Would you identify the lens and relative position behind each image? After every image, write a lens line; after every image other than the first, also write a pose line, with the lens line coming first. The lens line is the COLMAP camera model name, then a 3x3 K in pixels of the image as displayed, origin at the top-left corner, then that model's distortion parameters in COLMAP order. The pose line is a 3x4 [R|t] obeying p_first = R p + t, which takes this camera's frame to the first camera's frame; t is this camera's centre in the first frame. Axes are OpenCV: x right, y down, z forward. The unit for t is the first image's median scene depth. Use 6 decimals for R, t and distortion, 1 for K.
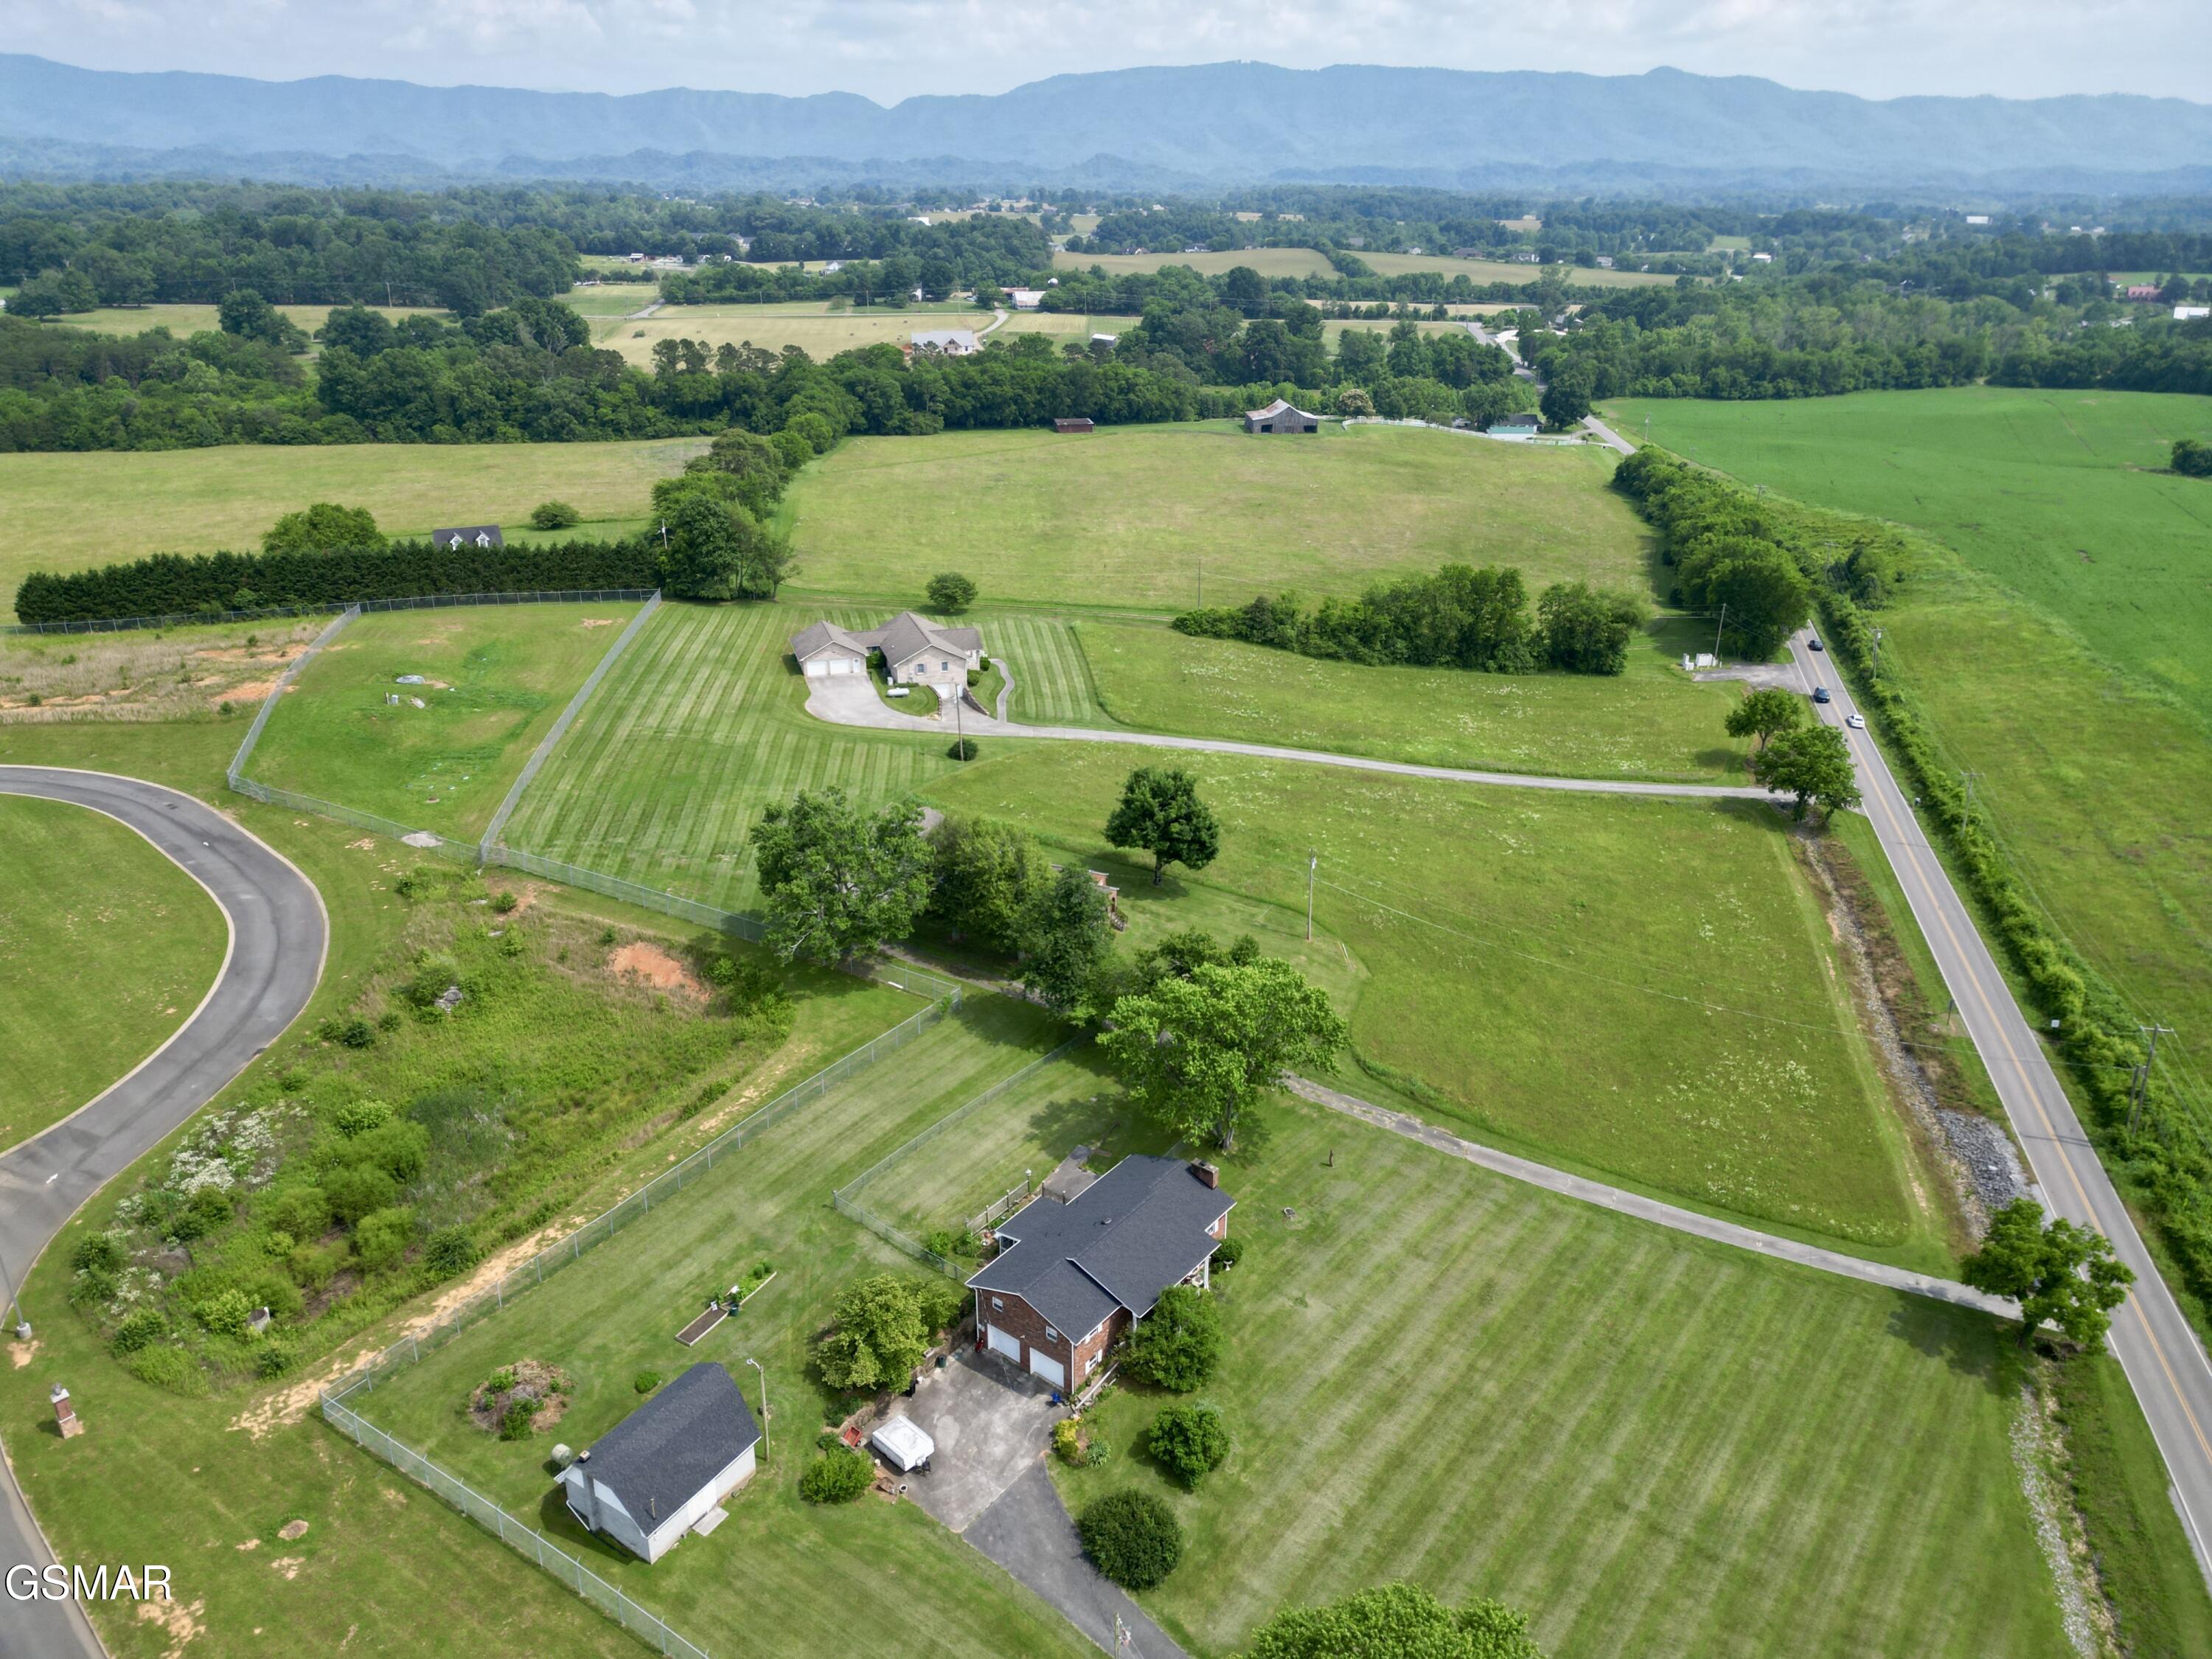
lens RADIAL K [[1531.5, 0, 1103.4], [0, 1531.5, 856.7], [0, 0, 1]] dist [0.068257, -0.064755]
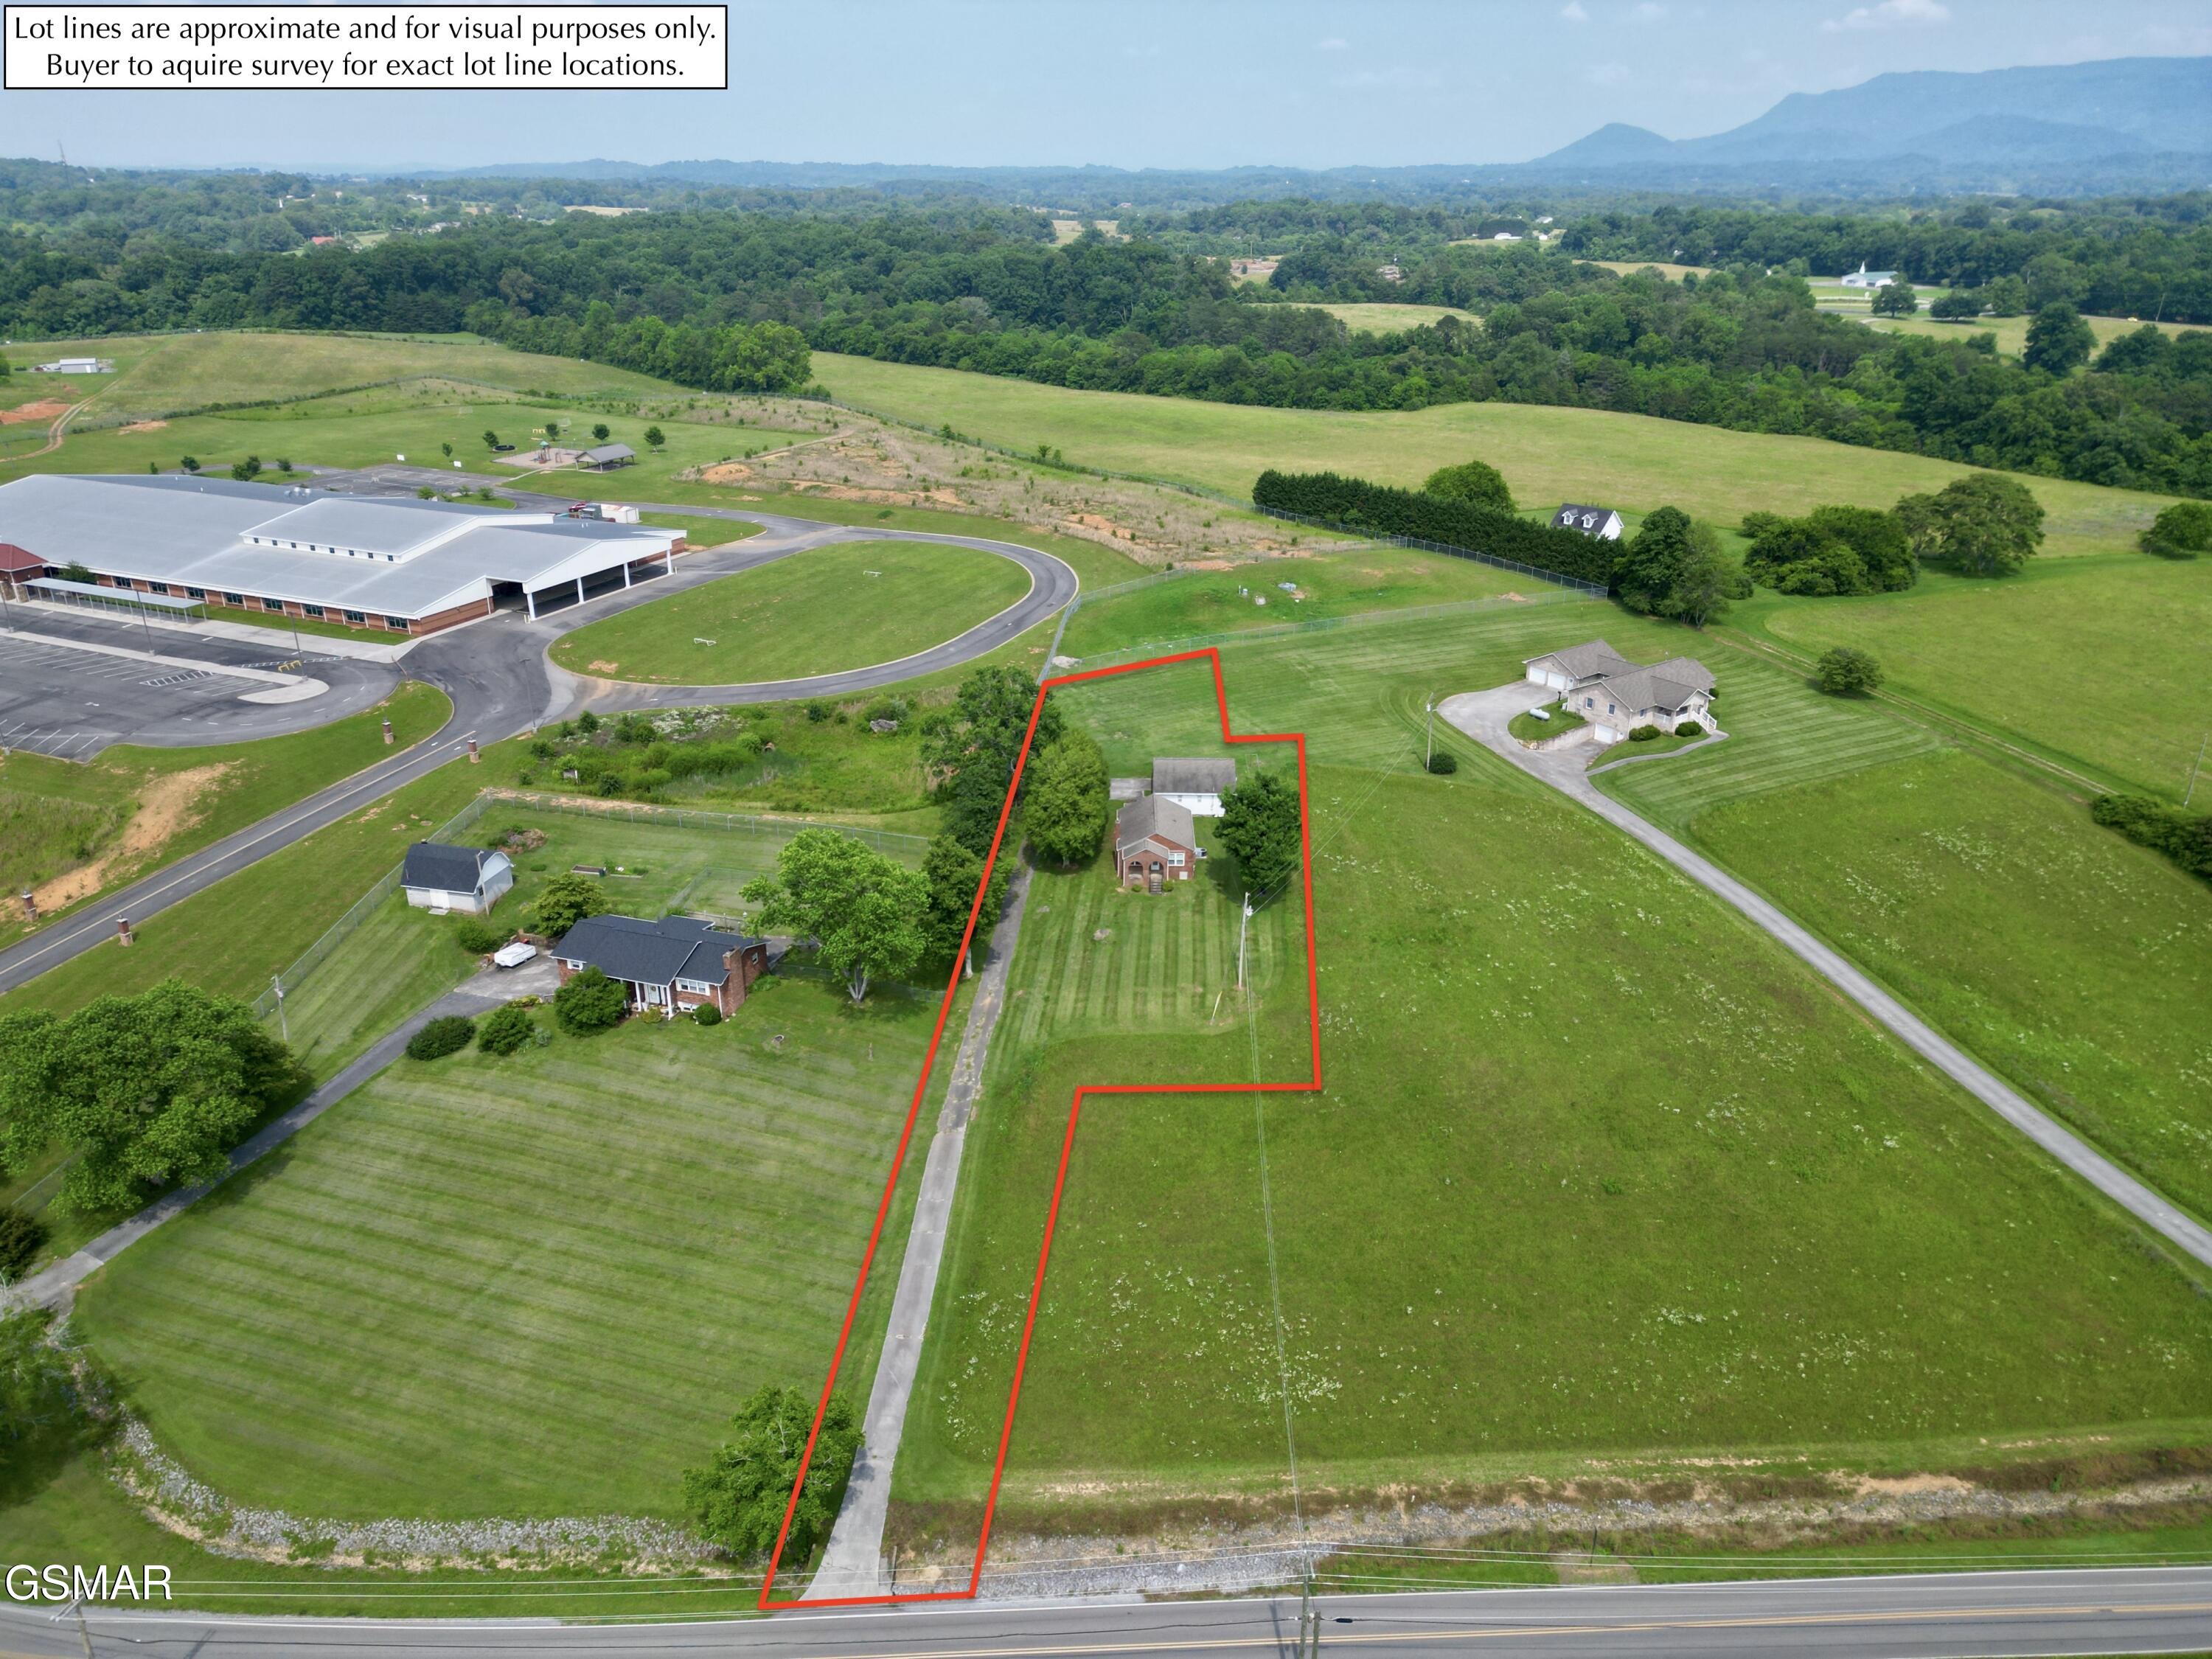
lens RADIAL K [[1531.5, 0, 1103.4], [0, 1531.5, 856.7], [0, 0, 1]] dist [0.068257, -0.064755]
pose [[0.332958, 0.378432, -0.863671, 0.319495], [-0.383953, 0.890974, 0.242376, -0.077003], [0.861231, 0.250908, 0.441957, 0.172333]]
